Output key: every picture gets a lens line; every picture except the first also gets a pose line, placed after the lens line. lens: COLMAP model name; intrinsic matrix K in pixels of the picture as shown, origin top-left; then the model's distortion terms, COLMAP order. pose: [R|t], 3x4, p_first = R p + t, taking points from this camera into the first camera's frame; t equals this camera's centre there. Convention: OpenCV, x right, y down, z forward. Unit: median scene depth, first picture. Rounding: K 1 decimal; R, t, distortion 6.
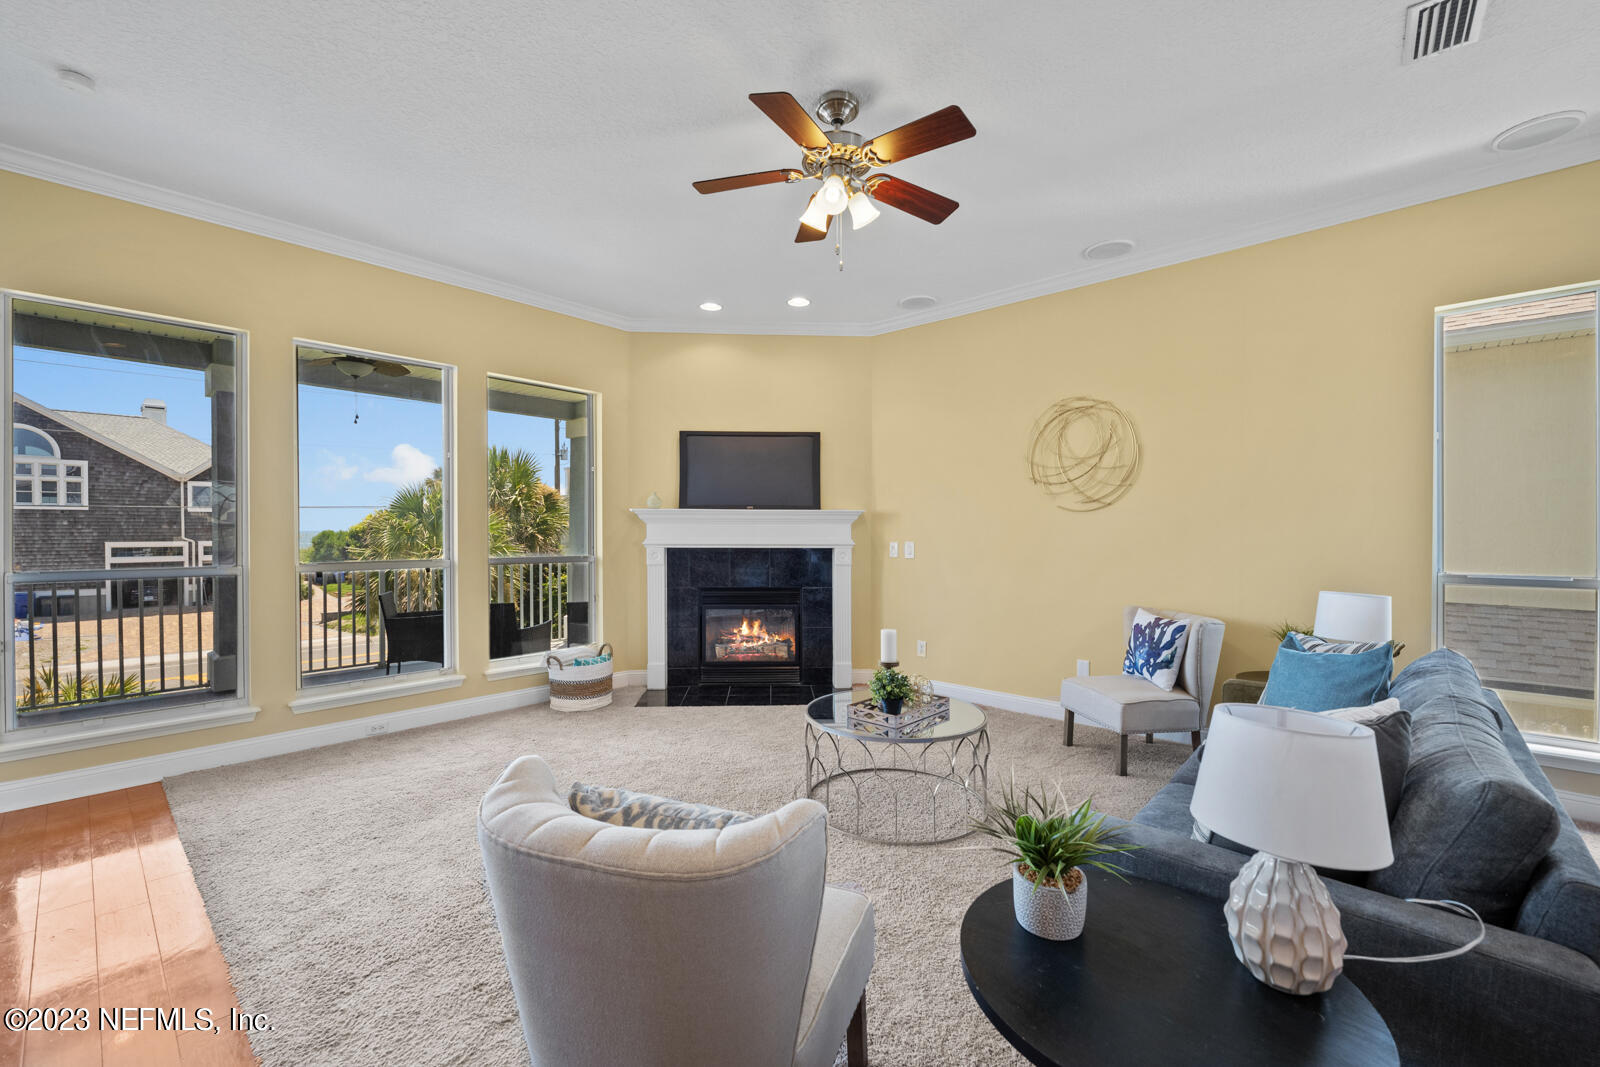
lens RADIAL K [[651.6, 0, 778.8], [0, 651.6, 535.7], [0, 0, 1]] dist [0.002626, 0.000635]
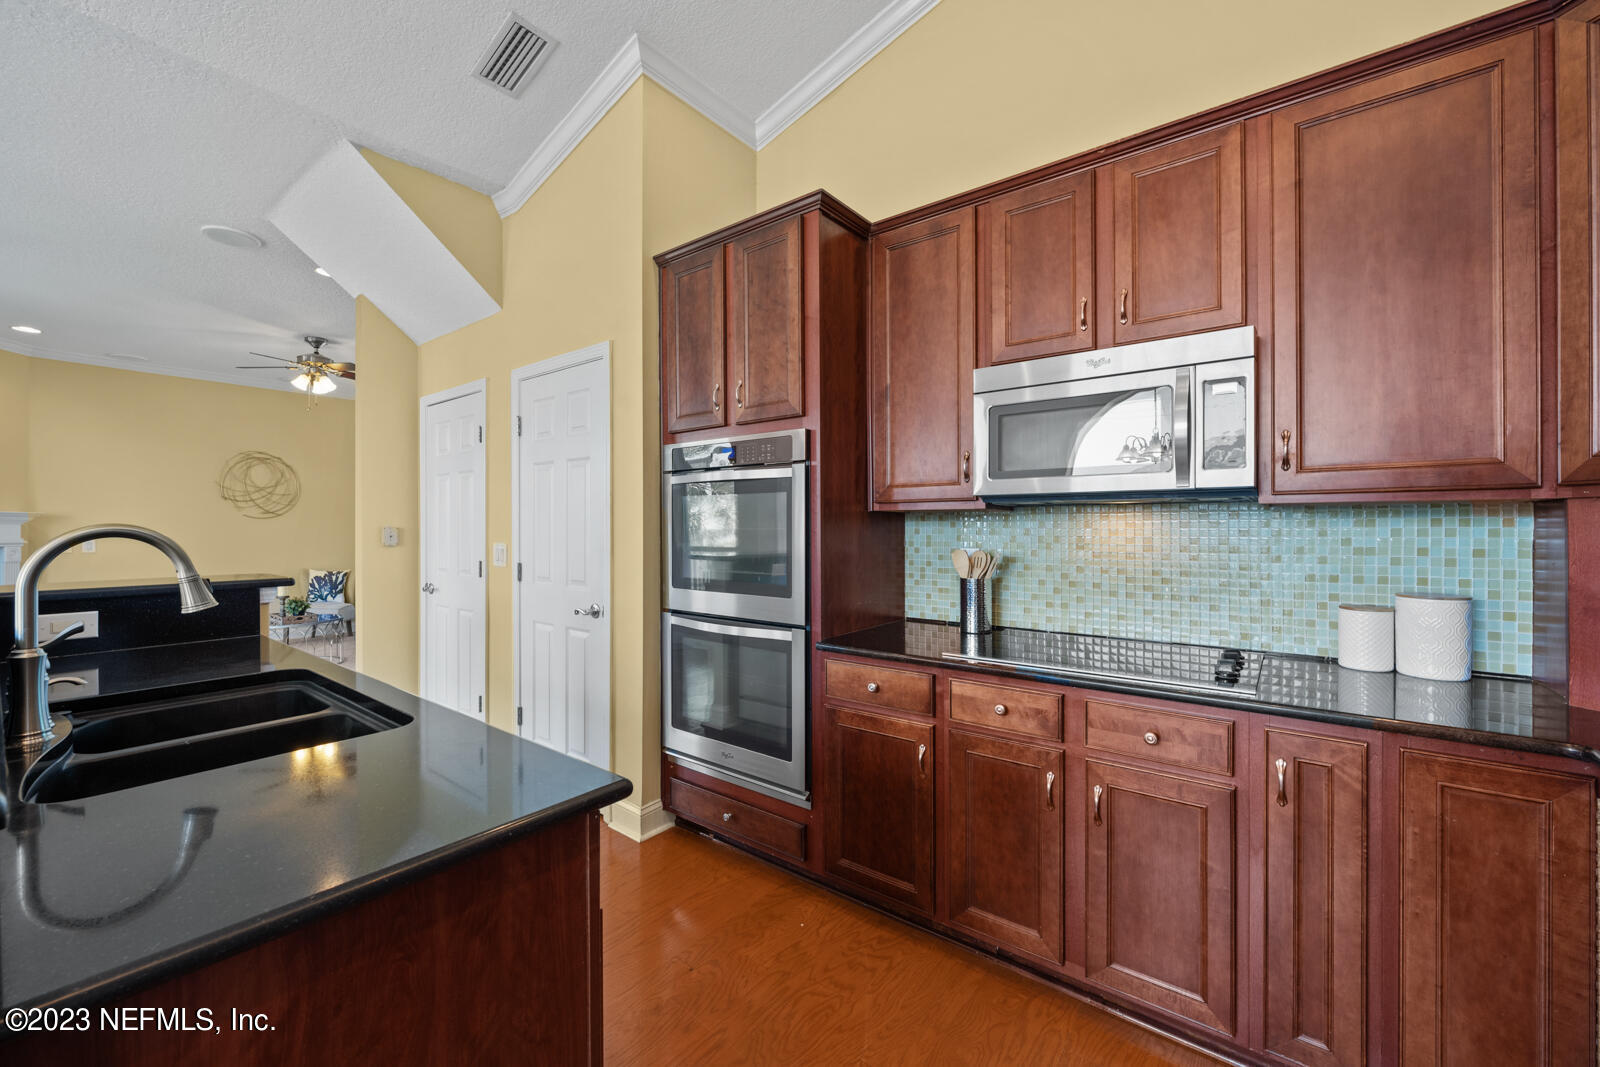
lens RADIAL K [[642.9, 0, 804.3], [0, 642.9, 525.3], [0, 0, 1]] dist [-0.000490, 0.000003]
pose [[-0.092489, 0.002972, 0.995709, -1.087232], [0.010054, 0.999947, -0.002050, -0.001040], [-0.995663, 0.009821, -0.092514, -0.214008]]
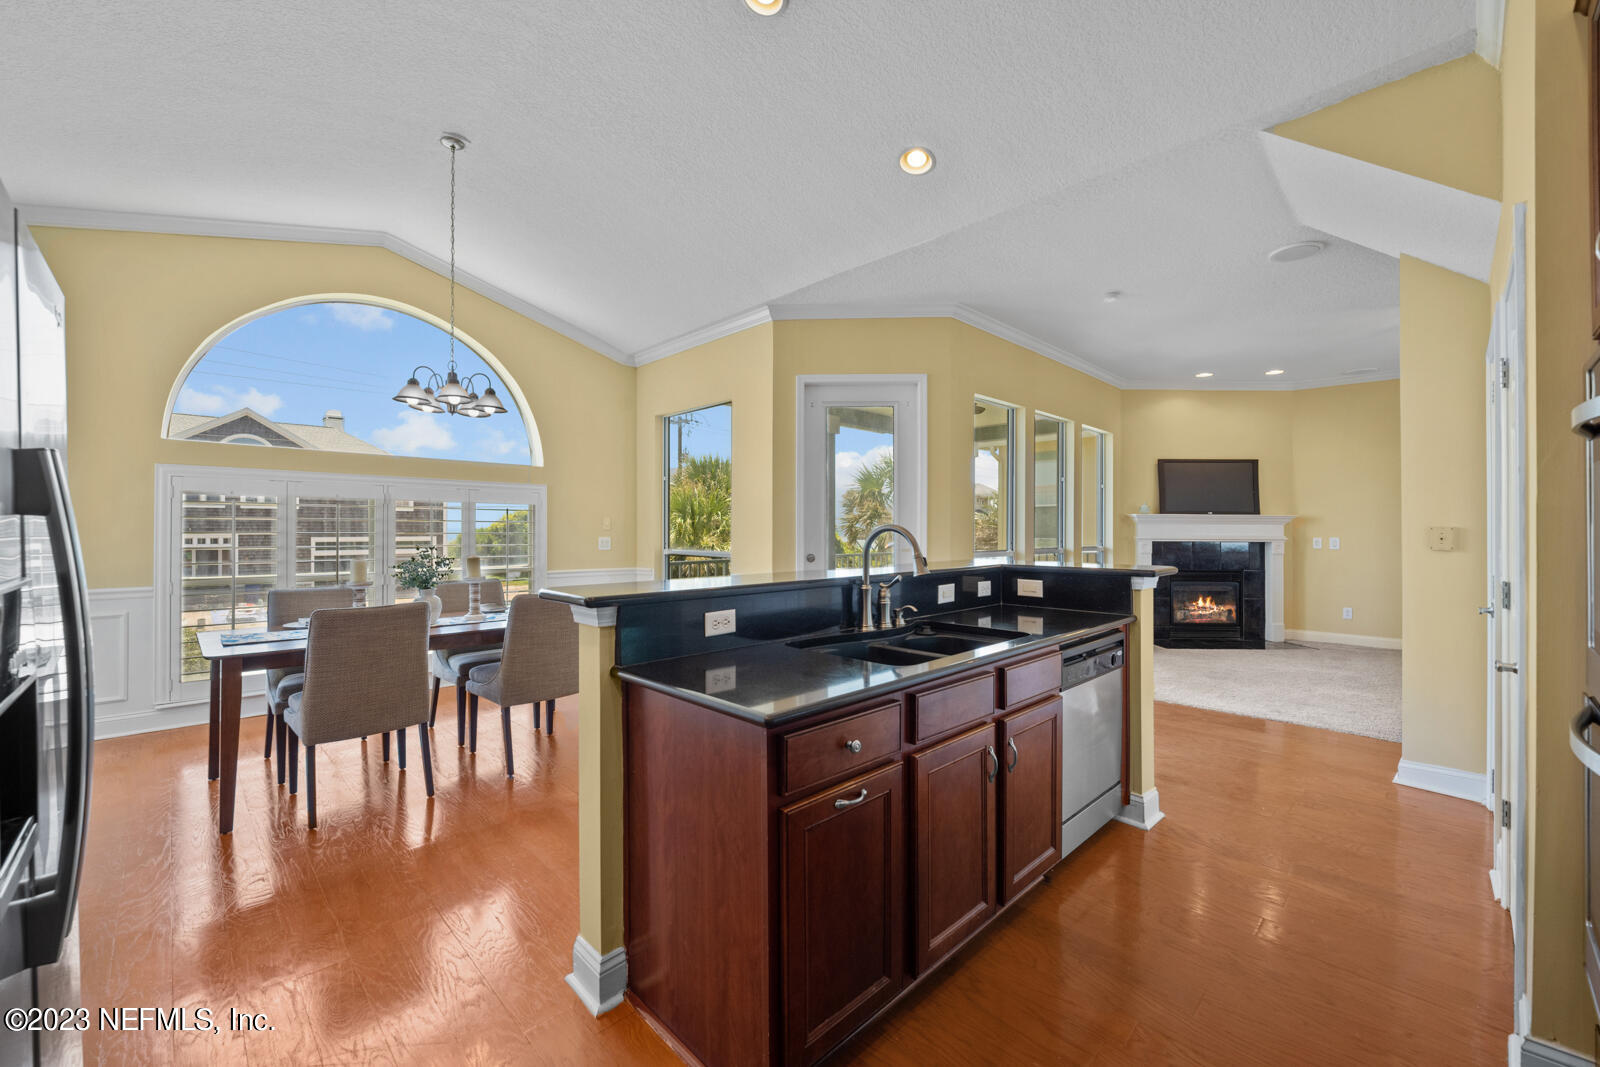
lens RADIAL K [[637.7, 0, 786.4], [0, 637.7, 526.8], [0, 0, 1]] dist [-0.001211, -0.000162]
pose [[0.998770, 0.001601, -0.049556, -0.886550], [-0.002066, 0.999954, -0.009322, 0.001048], [0.049539, 0.009413, 0.998728, -0.418405]]
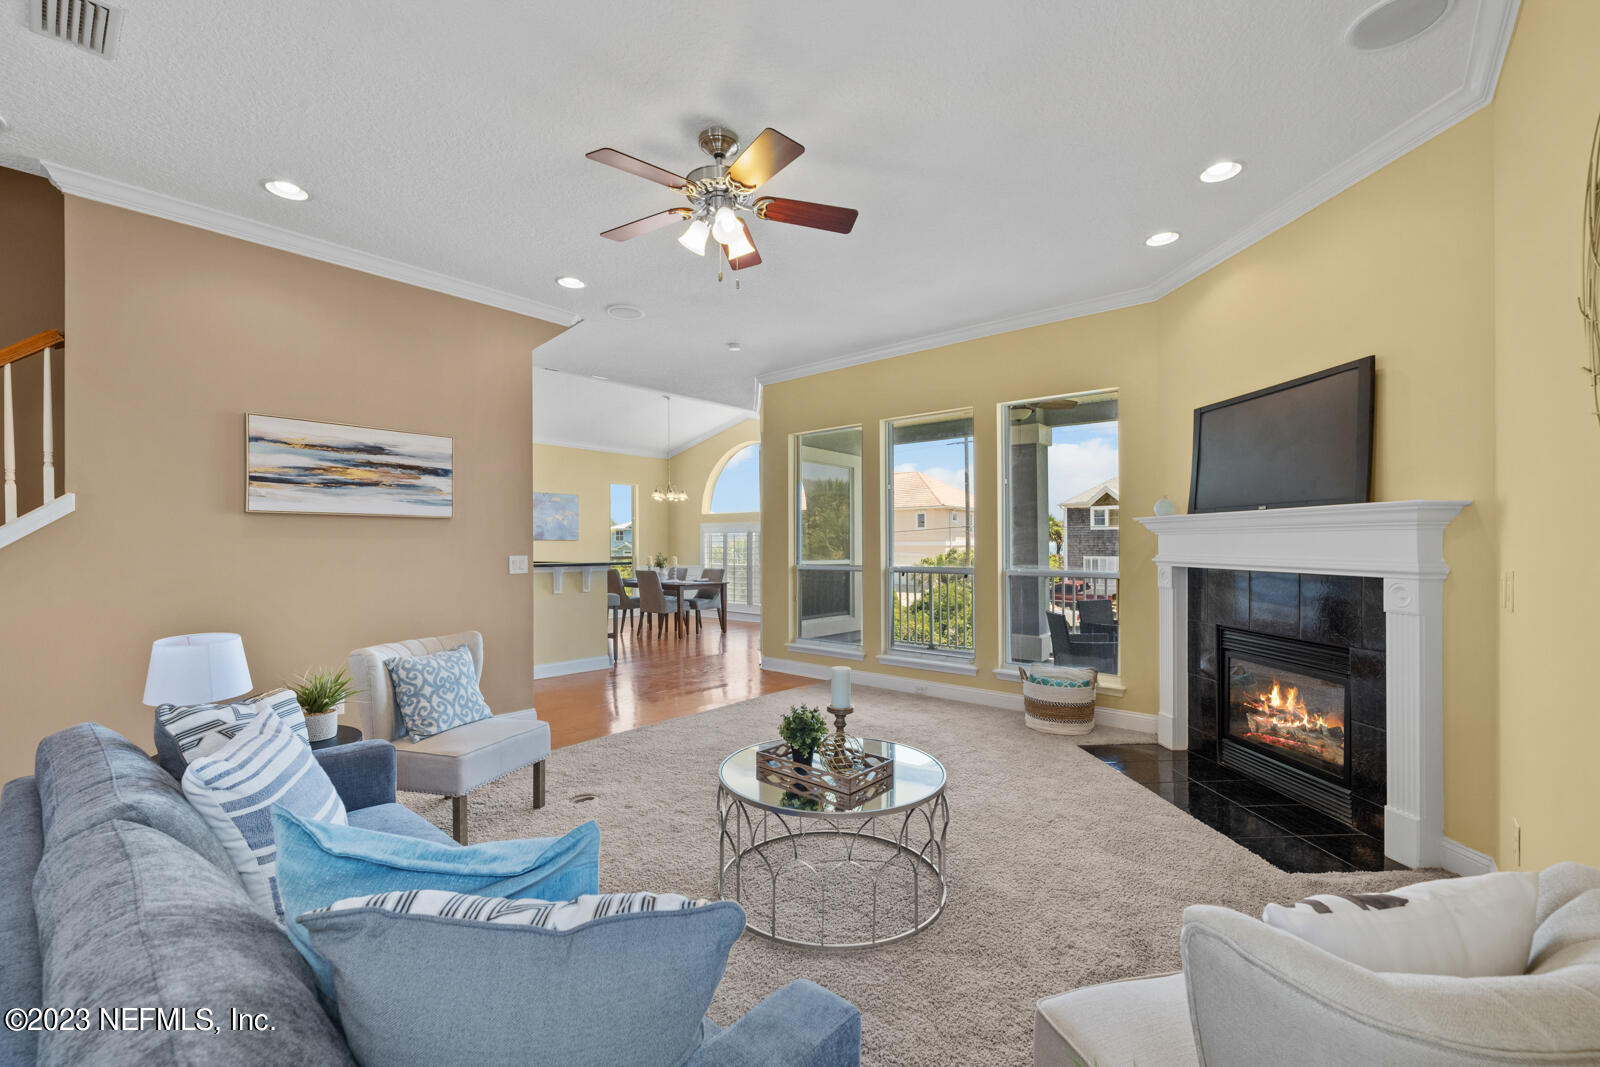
lens RADIAL K [[666.7, 0, 800.3], [0, 666.7, 548.4], [0, 0, 1]] dist [0.001151, 0.000315]
pose [[0.052068, 0.002571, -0.998640, 0.580853], [-0.004359, 0.999988, 0.002347, -0.002207], [0.998634, 0.004231, 0.052078, 0.512532]]
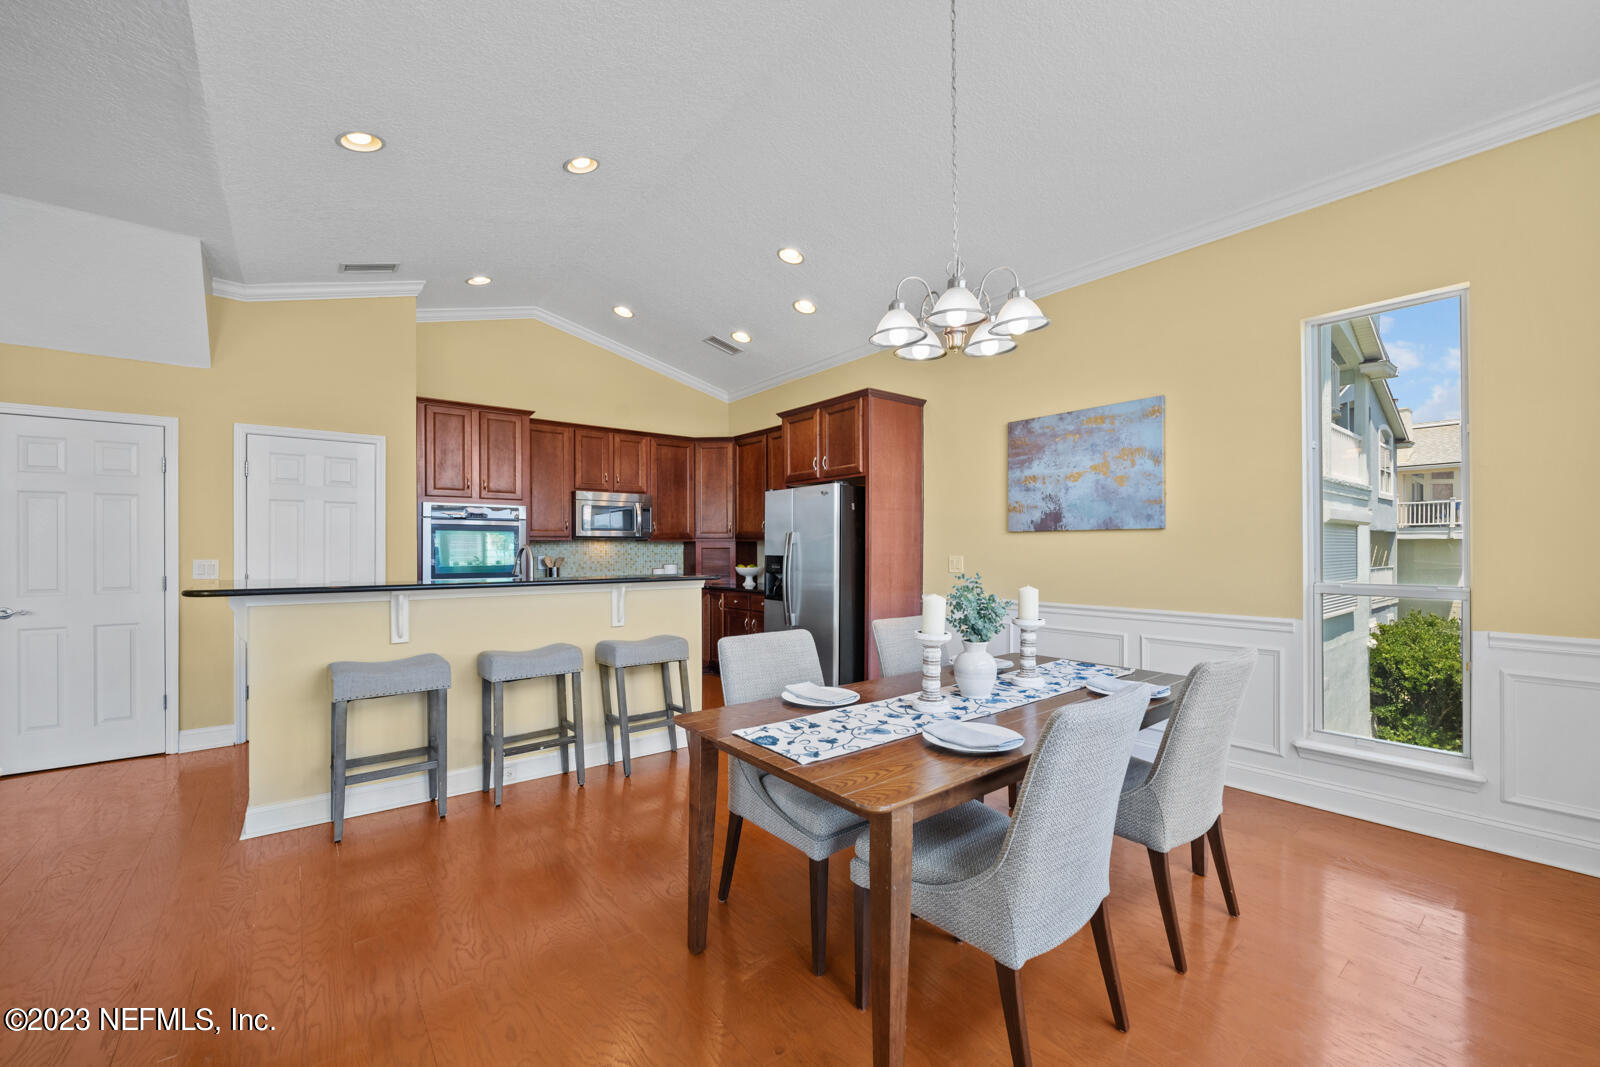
lens RADIAL K [[638.7, 0, 788.1], [0, 638.7, 548.8], [0, 0, 1]] dist [0.000587, 0.000272]
pose [[-0.985971, 0.001072, 0.166912, -1.243428], [0.002720, 0.999950, 0.009643, -0.006044], [-0.166894, 0.009962, -0.985925, 0.656777]]
